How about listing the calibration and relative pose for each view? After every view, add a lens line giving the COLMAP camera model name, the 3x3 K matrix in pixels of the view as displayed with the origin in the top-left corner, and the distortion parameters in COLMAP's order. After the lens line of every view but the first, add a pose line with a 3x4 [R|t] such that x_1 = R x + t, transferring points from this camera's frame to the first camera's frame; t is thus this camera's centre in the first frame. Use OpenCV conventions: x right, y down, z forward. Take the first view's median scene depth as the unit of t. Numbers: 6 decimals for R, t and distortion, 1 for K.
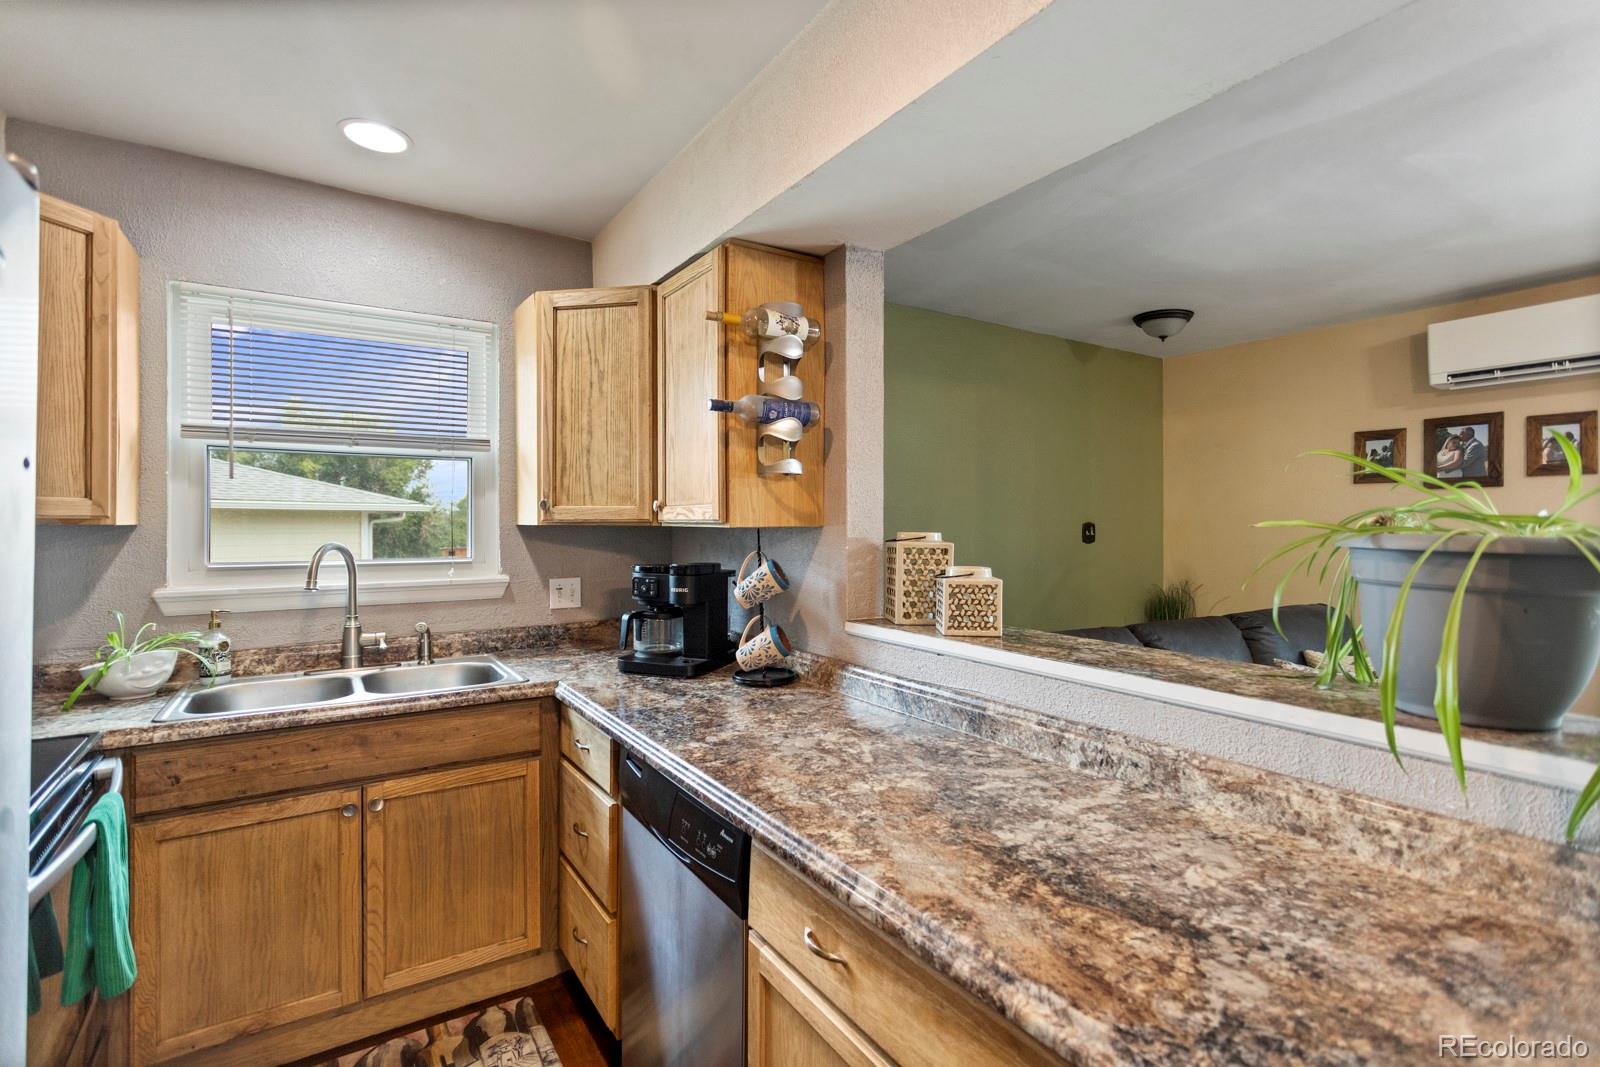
lens RADIAL K [[757.0, 0, 800.9], [0, 757.0, 511.5], [0, 0, 1]] dist [-0.002064, 0.001008]
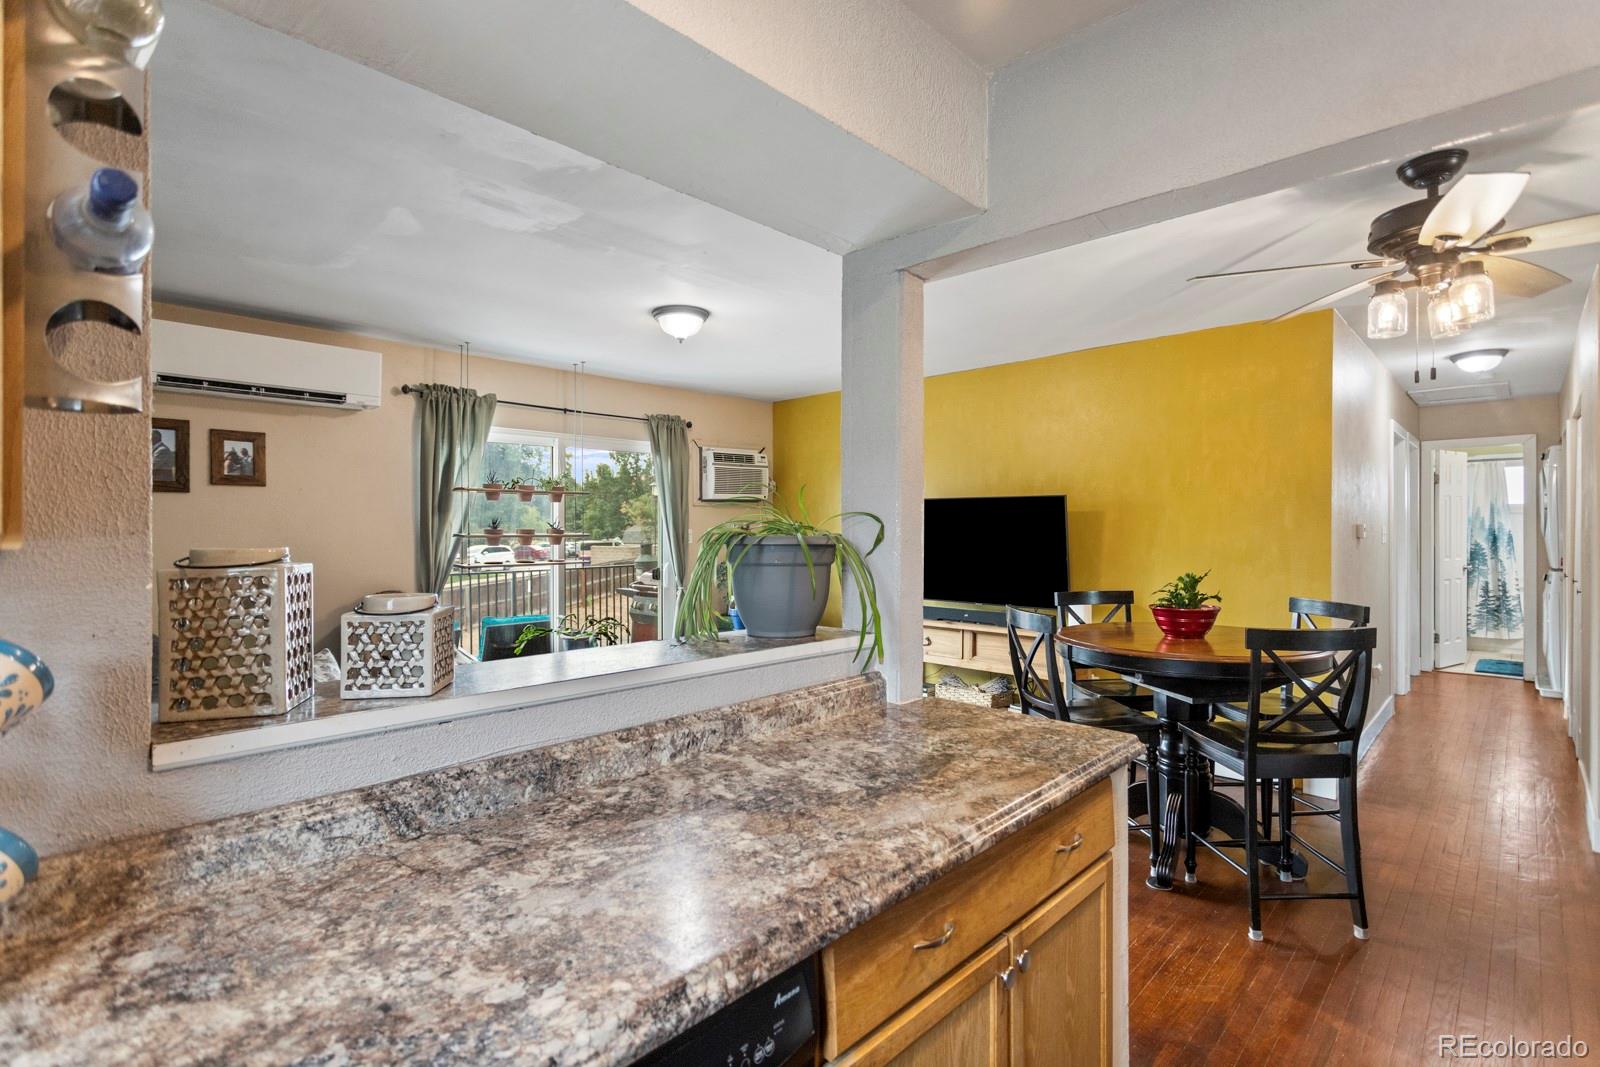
lens RADIAL K [[758.4, 0, 800.0], [0, 758.4, 533.5], [0, 0, 1]] dist [0.003344, 0.001240]
pose [[-0.229528, -0.009131, 0.973259, -0.470926], [-0.014621, 0.999875, 0.005933, 0.006802], [-0.973192, -0.012869, -0.229632, 0.712000]]
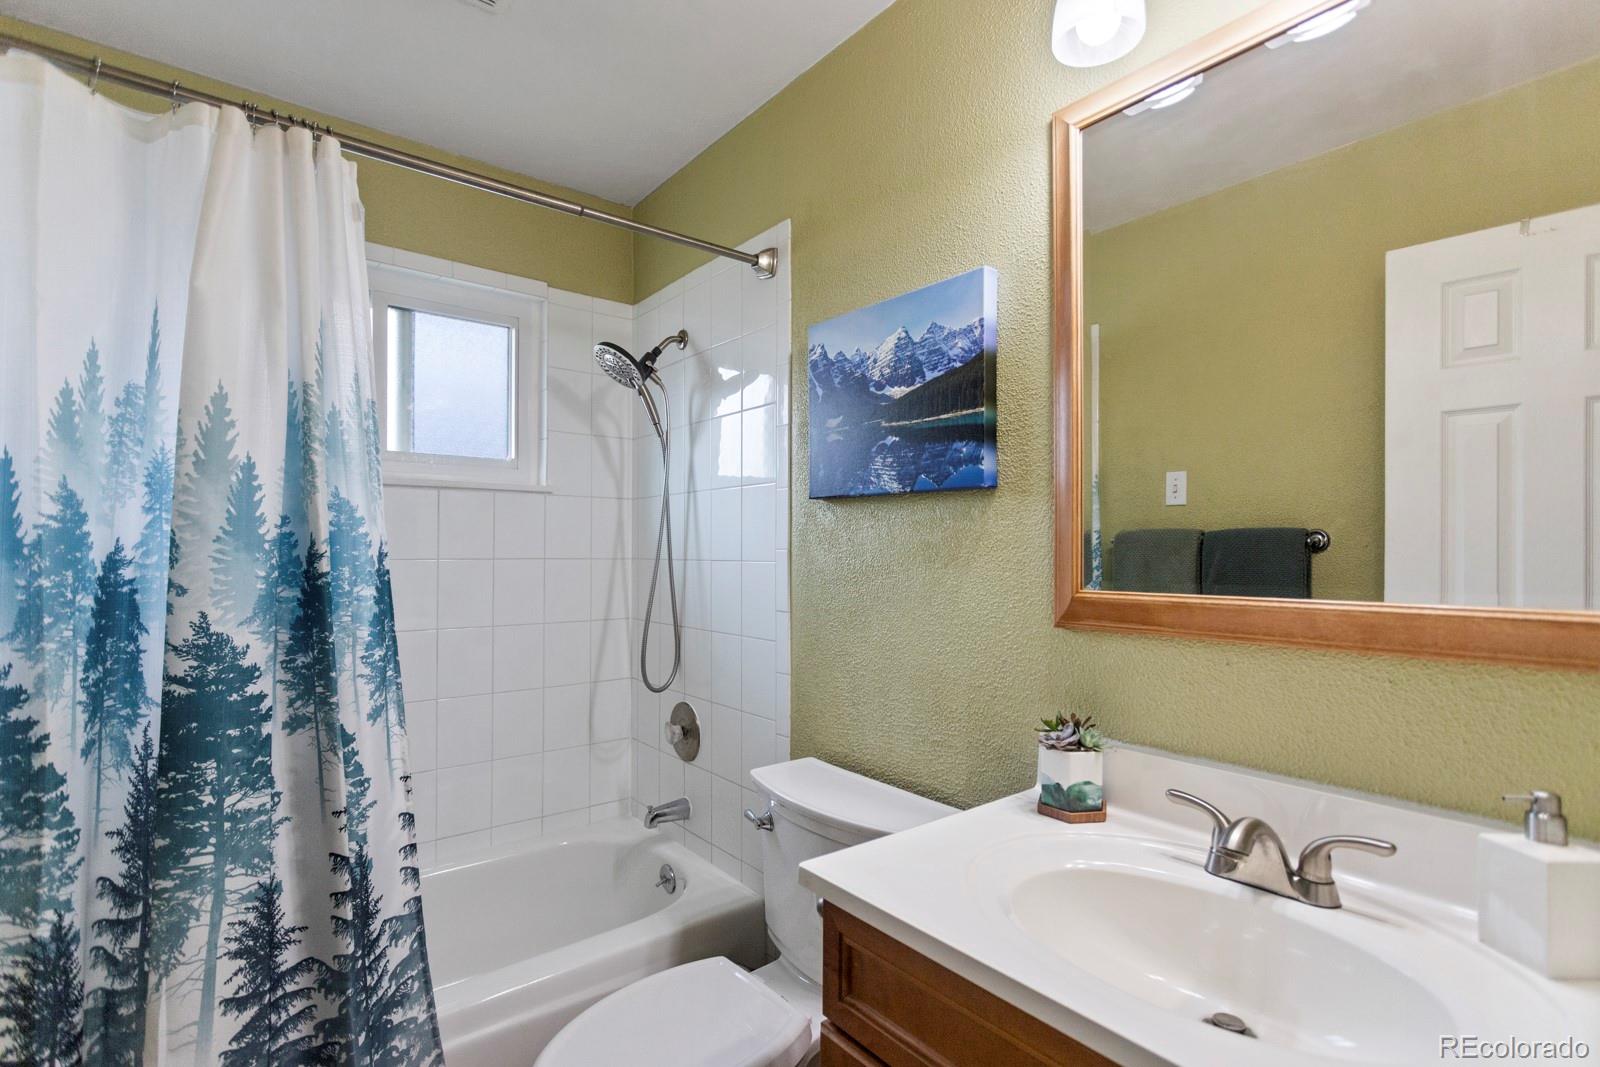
lens RADIAL K [[758.4, 0, 800.0], [0, 758.4, 533.5], [0, 0, 1]] dist [0.003344, 0.001240]
pose [[-0.996157, -0.003604, -0.087510, 2.106192], [-0.001208, 0.999623, -0.027417, -0.034601], [0.087575, -0.027206, -0.995786, -2.910082]]
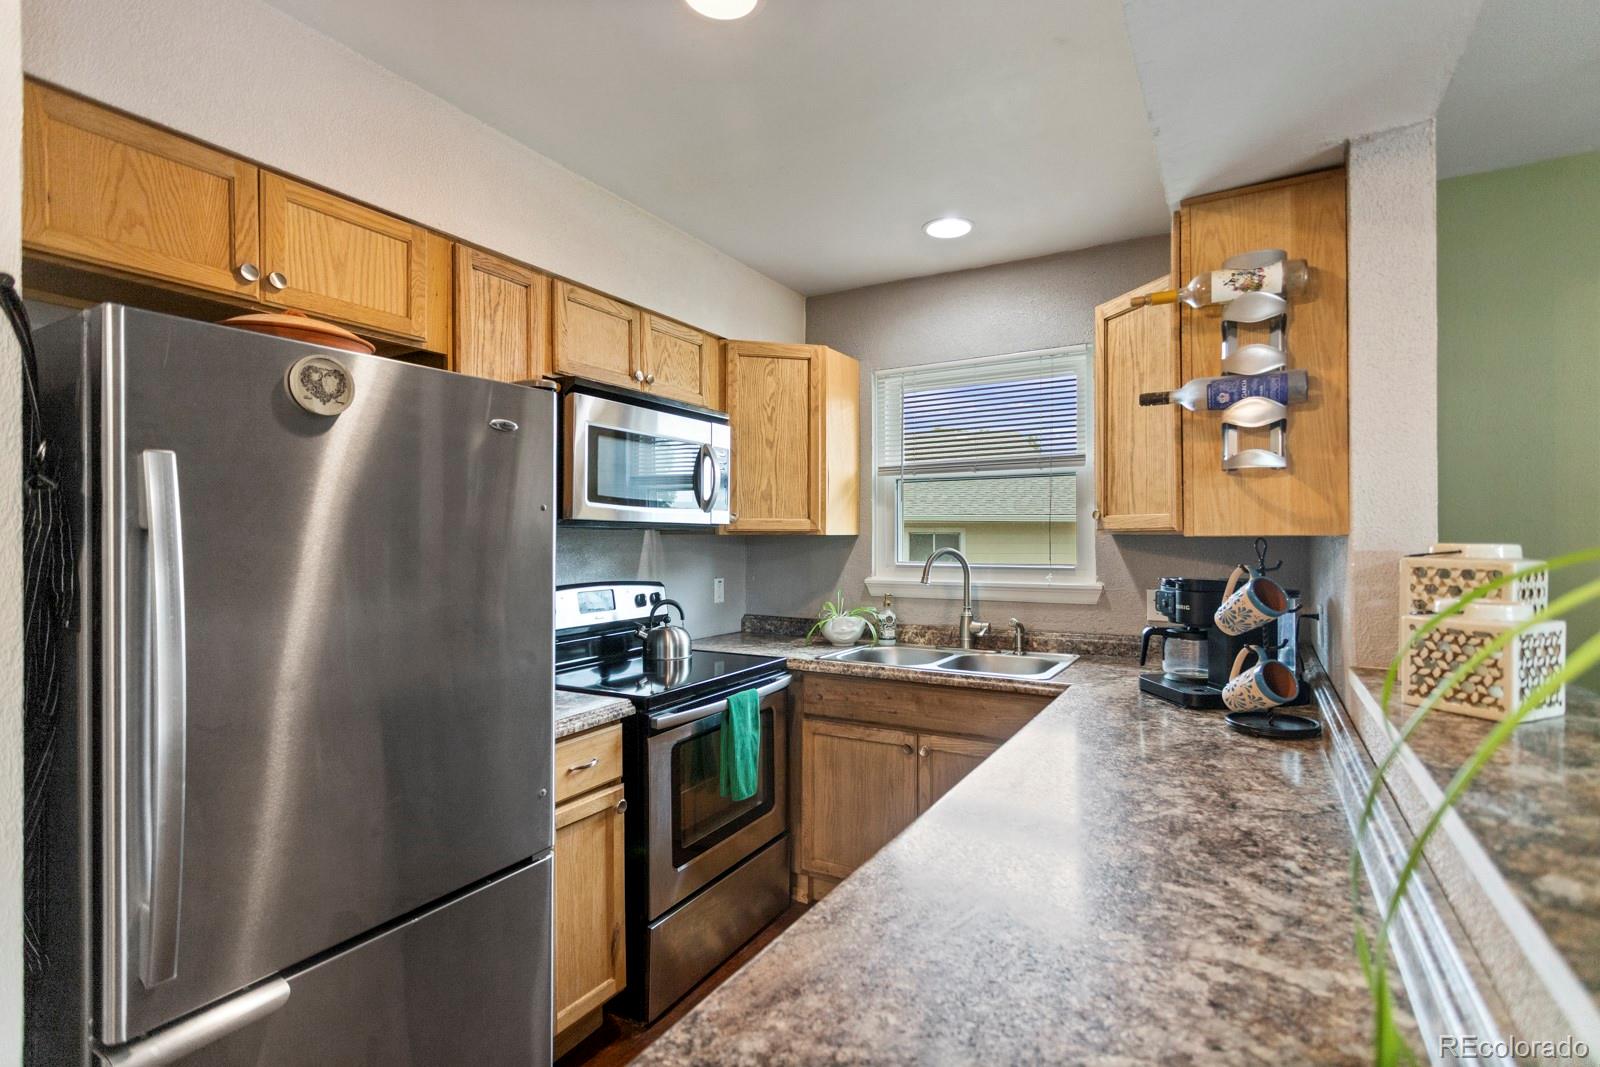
lens RADIAL K [[757.5, 0, 800.1], [0, 757.5, 521.5], [0, 0, 1]] dist [0.003594, 0.000817]
pose [[0.443899, -0.018673, -0.895882, 0.464798], [0.018014, 0.999767, -0.011913, 0.006256], [0.895896, -0.010850, 0.444132, 0.216505]]
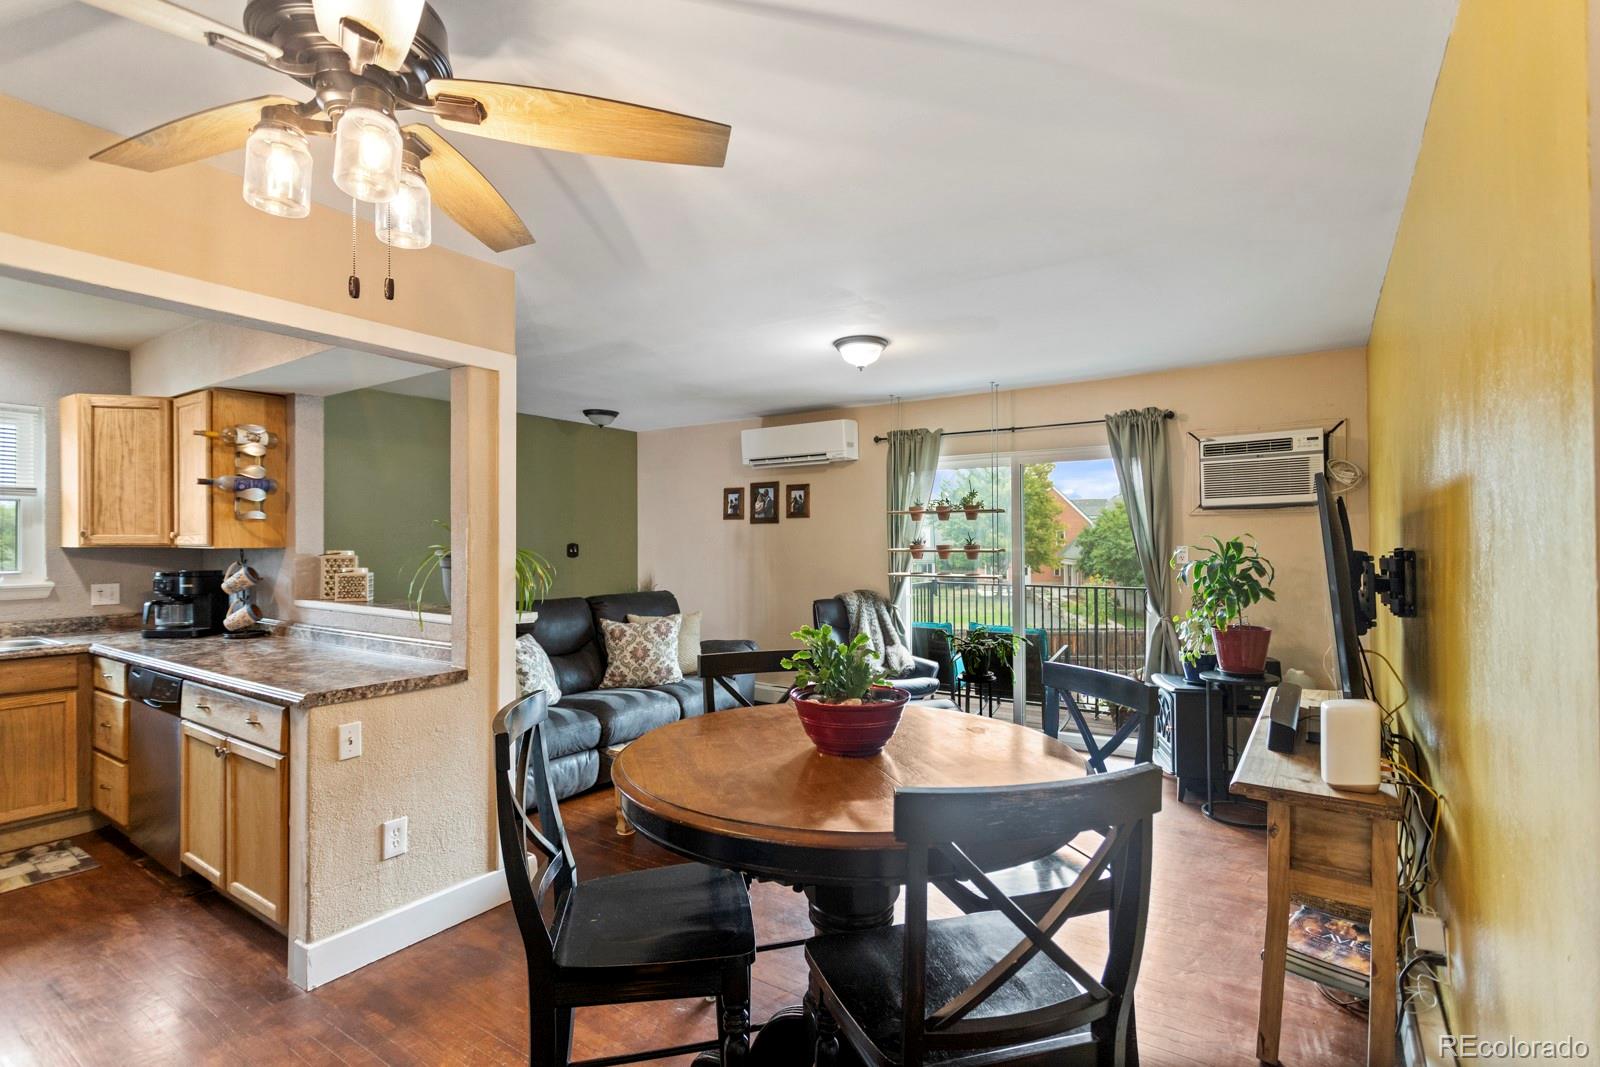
lens RADIAL K [[758.4, 0, 800.0], [0, 758.4, 533.5], [0, 0, 1]] dist [0.003344, 0.001240]
pose [[0.921805, 0.002371, 0.387647, 0.466816], [-0.004114, 0.999985, 0.003665, -0.025682], [-0.387633, -0.004973, 0.921801, -1.146558]]
